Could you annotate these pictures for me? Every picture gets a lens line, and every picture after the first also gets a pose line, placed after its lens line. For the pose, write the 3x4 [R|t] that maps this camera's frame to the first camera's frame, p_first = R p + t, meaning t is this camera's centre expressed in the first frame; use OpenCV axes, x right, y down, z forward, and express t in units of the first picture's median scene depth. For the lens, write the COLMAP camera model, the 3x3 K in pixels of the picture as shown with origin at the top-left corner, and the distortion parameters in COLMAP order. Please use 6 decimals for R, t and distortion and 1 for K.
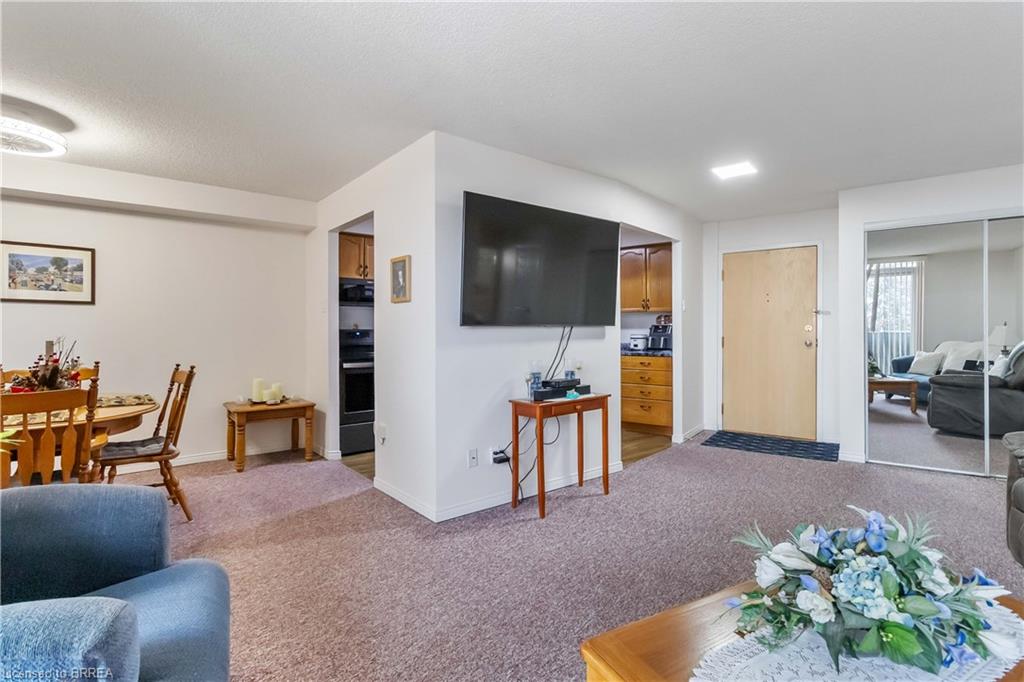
lens RADIAL K [[481.7, 0, 515.0], [0, 481.7, 324.7], [0, 0, 1]] dist [0.002425, 0.000507]
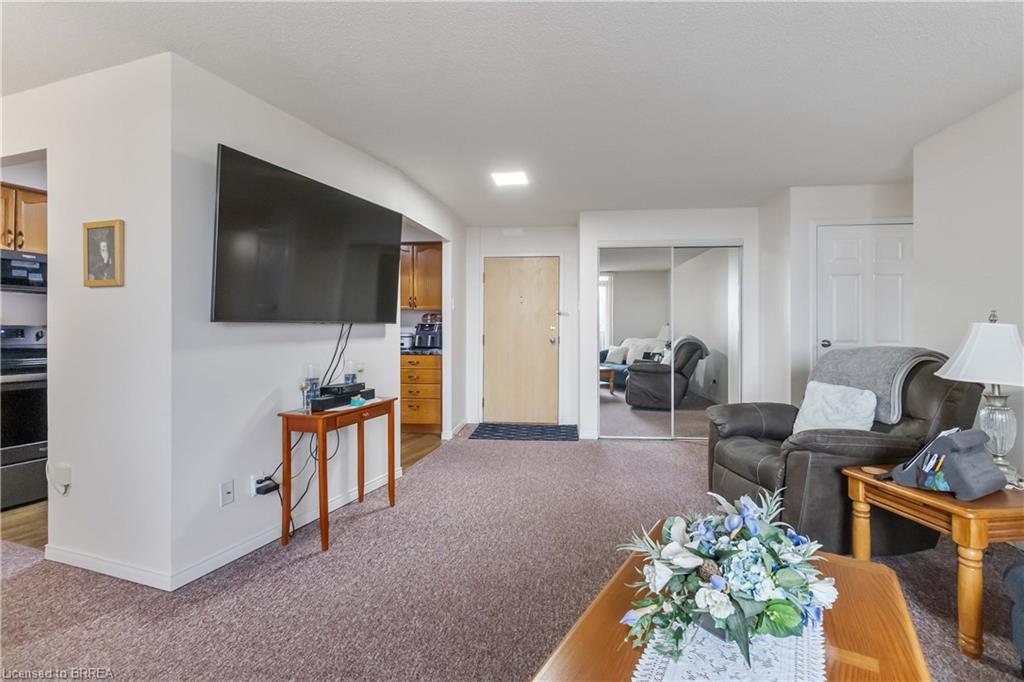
lens RADIAL K [[471.5, 0, 512.2], [0, 471.5, 326.0], [0, 0, 1]] dist [0.002595, 0.000177]
pose [[0.862086, 0.007773, 0.506703, -0.068431], [-0.010580, 0.999940, 0.002661, 0.002172], [-0.506652, -0.007655, 0.862117, 0.102523]]
